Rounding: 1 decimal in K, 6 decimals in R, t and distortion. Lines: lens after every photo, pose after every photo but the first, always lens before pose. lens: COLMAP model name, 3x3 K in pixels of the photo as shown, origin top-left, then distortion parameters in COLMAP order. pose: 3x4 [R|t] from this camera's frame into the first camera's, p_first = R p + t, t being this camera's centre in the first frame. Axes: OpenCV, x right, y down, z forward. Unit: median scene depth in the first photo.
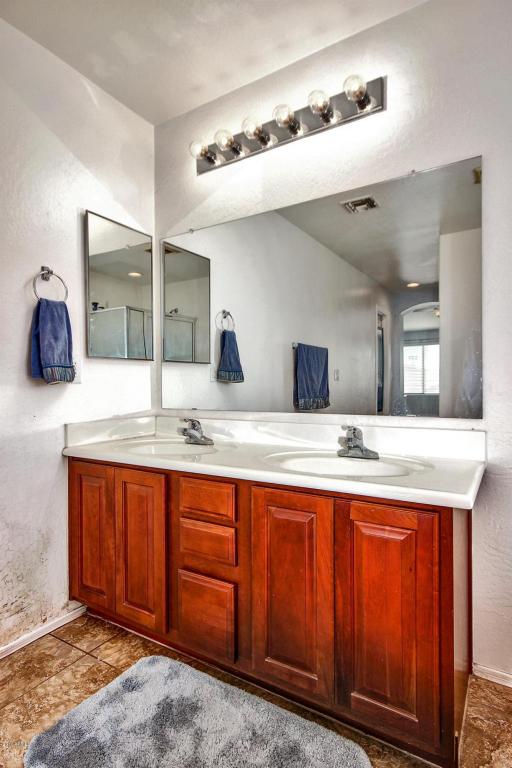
lens RADIAL K [[410.1, 0, 256.0], [0, 410.1, 384.0], [0, 0, 1]] dist [-0.002232, 0.000008]
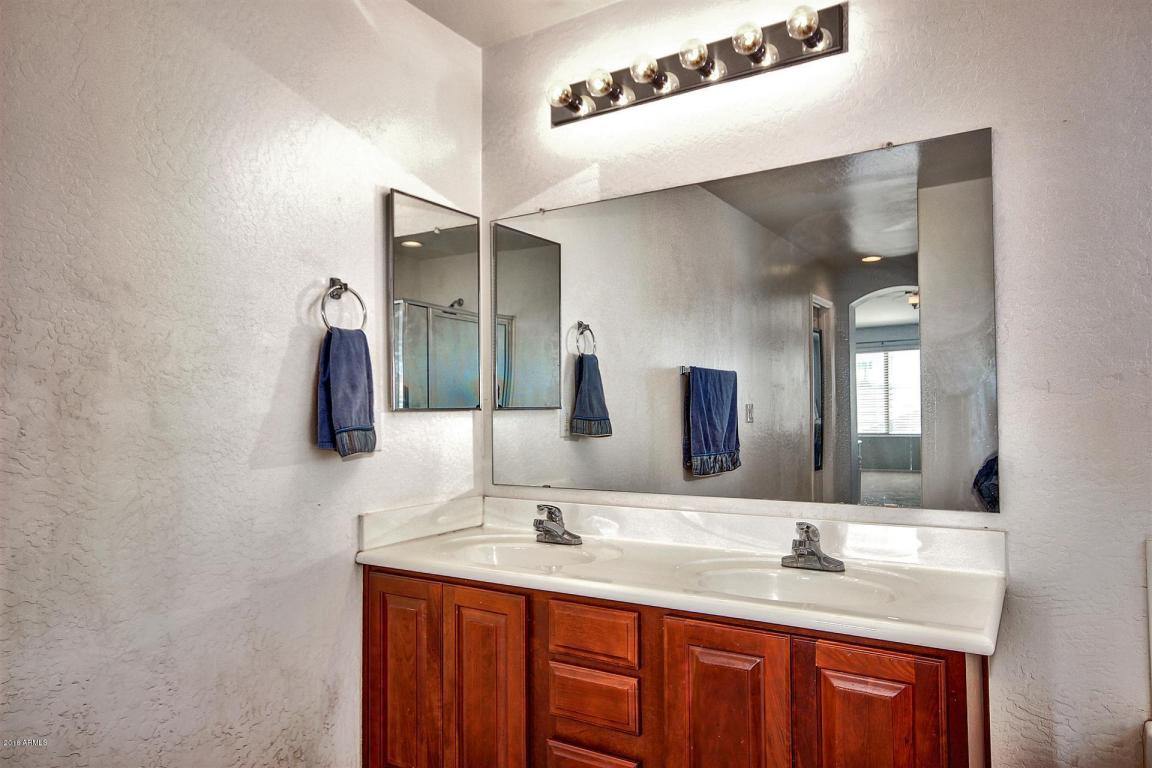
lens RADIAL K [[731.6, 0, 579.7], [0, 731.6, 381.1], [0, 0, 1]] dist [0.003988, 0.001998]
pose [[0.999980, -0.002054, -0.006047, -0.113722], [0.001840, 0.999378, -0.035206, -0.079021], [0.006116, 0.035194, 0.999362, -0.186599]]
